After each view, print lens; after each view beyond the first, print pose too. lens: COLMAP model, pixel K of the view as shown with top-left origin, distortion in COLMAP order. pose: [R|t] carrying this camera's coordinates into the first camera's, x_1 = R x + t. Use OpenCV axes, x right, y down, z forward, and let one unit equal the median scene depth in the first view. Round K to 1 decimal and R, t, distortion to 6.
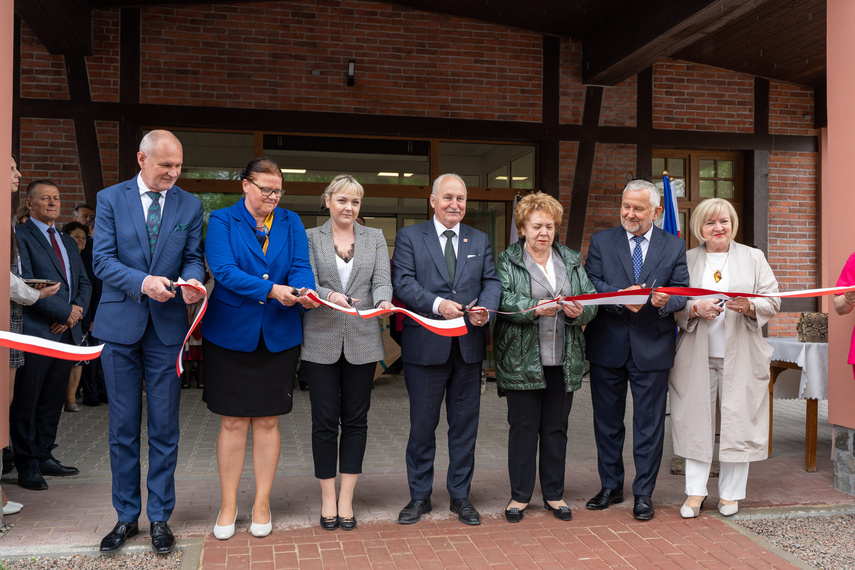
lens RADIAL K [[856.8, 0, 427.8], [0, 856.8, 287.7], [0, 0, 1]] dist [-0.006358, 0.000000]
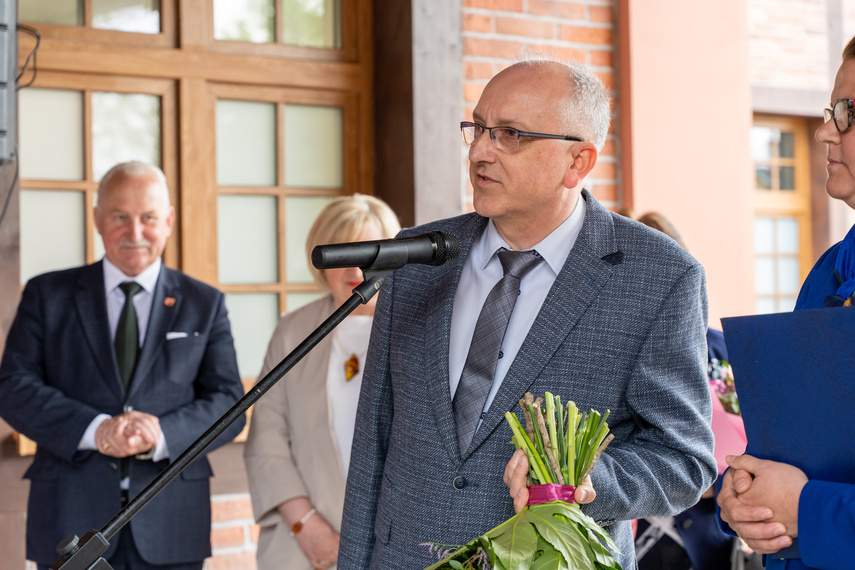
lens RADIAL K [[1806.6, 0, 425.9], [0, 1806.6, 280.6], [0, 0, 1]] dist [-0.011720, 0.000000]
pose [[0.909161, -0.014958, 0.416177, 0.150140], [0.018762, 0.999811, -0.005052, -0.029585], [-0.416023, 0.012401, 0.909270, 0.487861]]
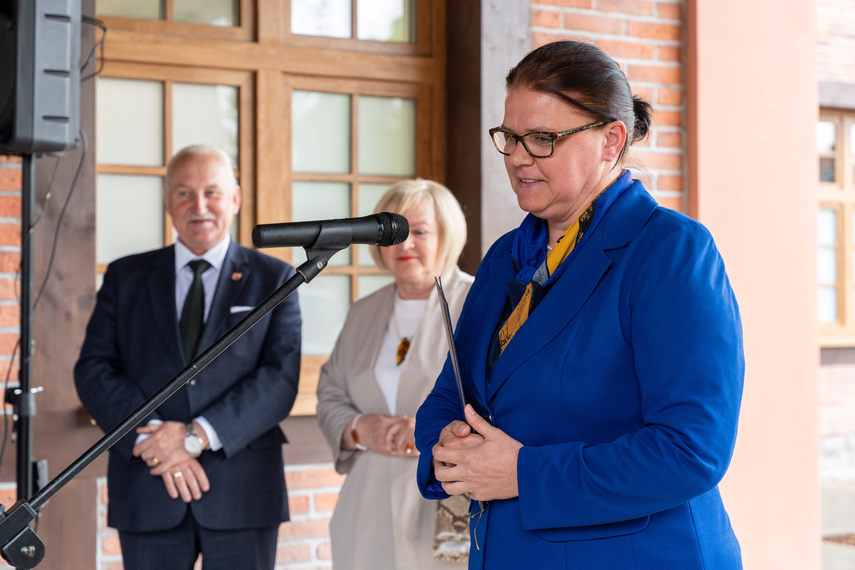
lens RADIAL K [[1684.5, 0, 432.2], [0, 1684.5, 287.9], [0, 0, 1]] dist [-0.005515, 0.000000]
pose [[0.938481, -0.007234, 0.345254, 0.175670], [0.005235, 0.999964, 0.006720, -0.028805], [-0.345290, -0.004499, 0.938485, 0.490296]]
